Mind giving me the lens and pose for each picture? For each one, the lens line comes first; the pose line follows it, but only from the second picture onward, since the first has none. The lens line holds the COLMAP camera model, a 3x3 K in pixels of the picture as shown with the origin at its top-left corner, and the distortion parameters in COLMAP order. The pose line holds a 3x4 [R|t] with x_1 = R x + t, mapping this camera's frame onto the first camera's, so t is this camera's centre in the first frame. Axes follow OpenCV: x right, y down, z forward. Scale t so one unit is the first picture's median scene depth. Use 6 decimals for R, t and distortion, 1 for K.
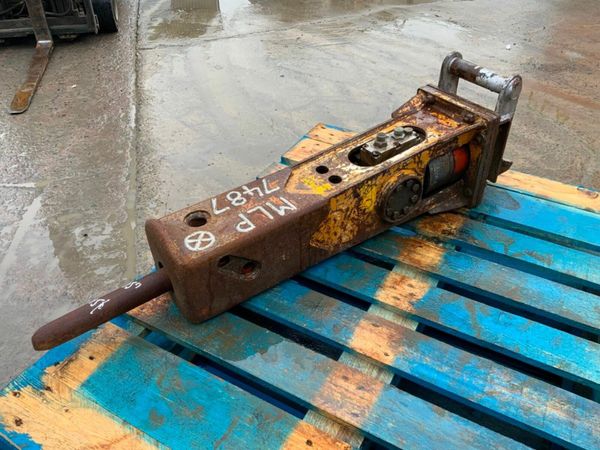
lens RADIAL K [[494.1, 0, 300.0], [0, 494.1, 225.0], [0, 0, 1]] dist [0.098510, -0.190317]
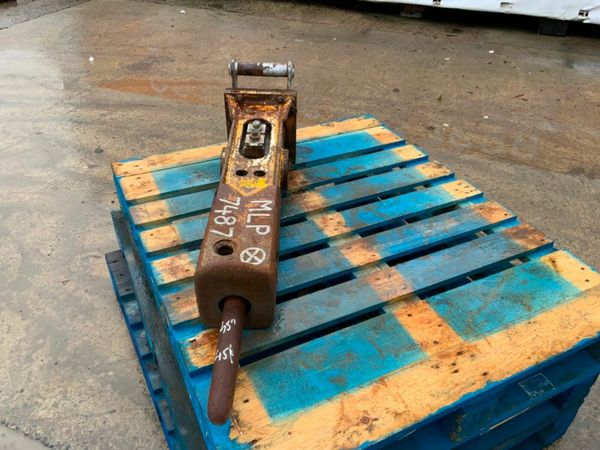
lens RADIAL K [[494.1, 0, 300.0], [0, 494.1, 225.0], [0, 0, 1]] dist [0.098510, -0.190317]
pose [[0.571986, -0.475792, 0.668172, -0.757932], [0.484726, 0.853198, 0.192597, -0.172064], [-0.661719, 0.213718, 0.718647, 0.075759]]
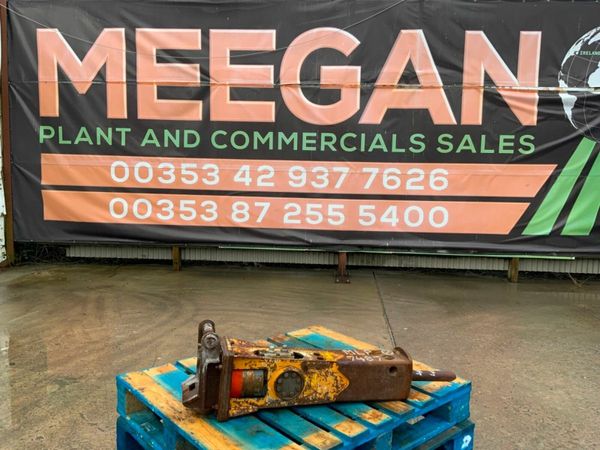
lens RADIAL K [[494.1, 0, 300.0], [0, 494.1, 225.0], [0, 0, 1]] dist [0.098510, -0.190317]
pose [[-0.941722, -0.062055, 0.330619, -0.482222], [0.179283, 0.739034, 0.649374, -1.755313], [-0.284636, 0.670804, -0.684839, 2.022009]]
